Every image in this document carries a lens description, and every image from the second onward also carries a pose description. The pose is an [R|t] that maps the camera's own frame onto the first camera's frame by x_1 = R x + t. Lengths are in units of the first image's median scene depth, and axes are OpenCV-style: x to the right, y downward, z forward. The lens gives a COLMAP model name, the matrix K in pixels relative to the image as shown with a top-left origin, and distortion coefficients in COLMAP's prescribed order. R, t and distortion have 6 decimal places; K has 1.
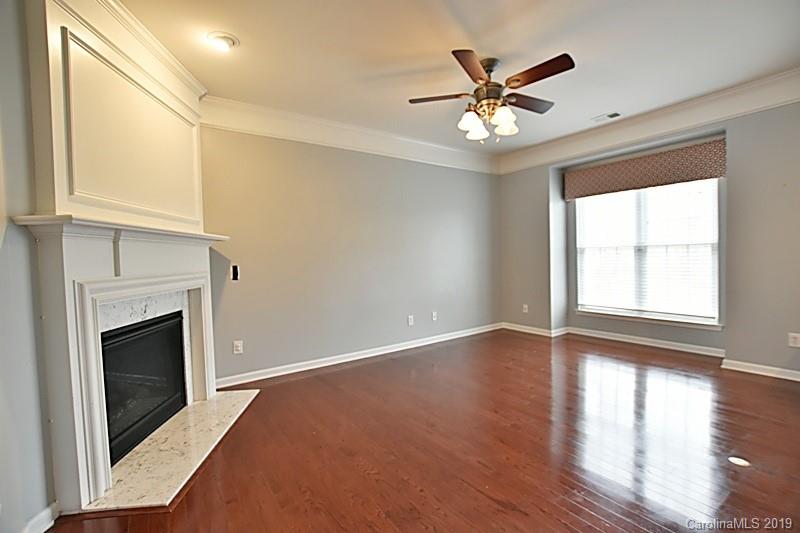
lens RADIAL K [[352.7, 0, 401.8], [0, 352.7, 268.0], [0, 0, 1]] dist [-0.023164, 0.000596]
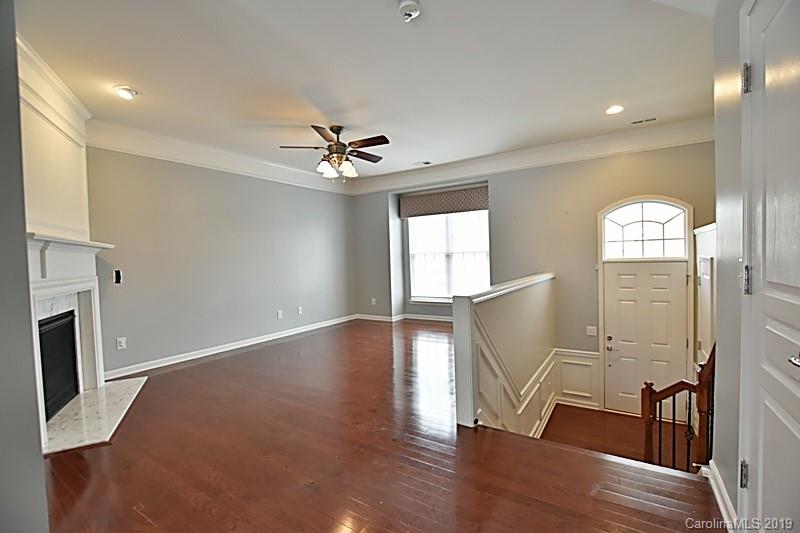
lens RADIAL K [[352.7, 0, 401.3], [0, 352.7, 266.9], [0, 0, 1]] dist [-0.023164, 0.000596]
pose [[0.928928, -0.012922, 0.370035, -0.045664], [0.019400, 0.999717, -0.013791, 0.015216], [-0.369752, 0.019989, 0.928915, -0.381170]]
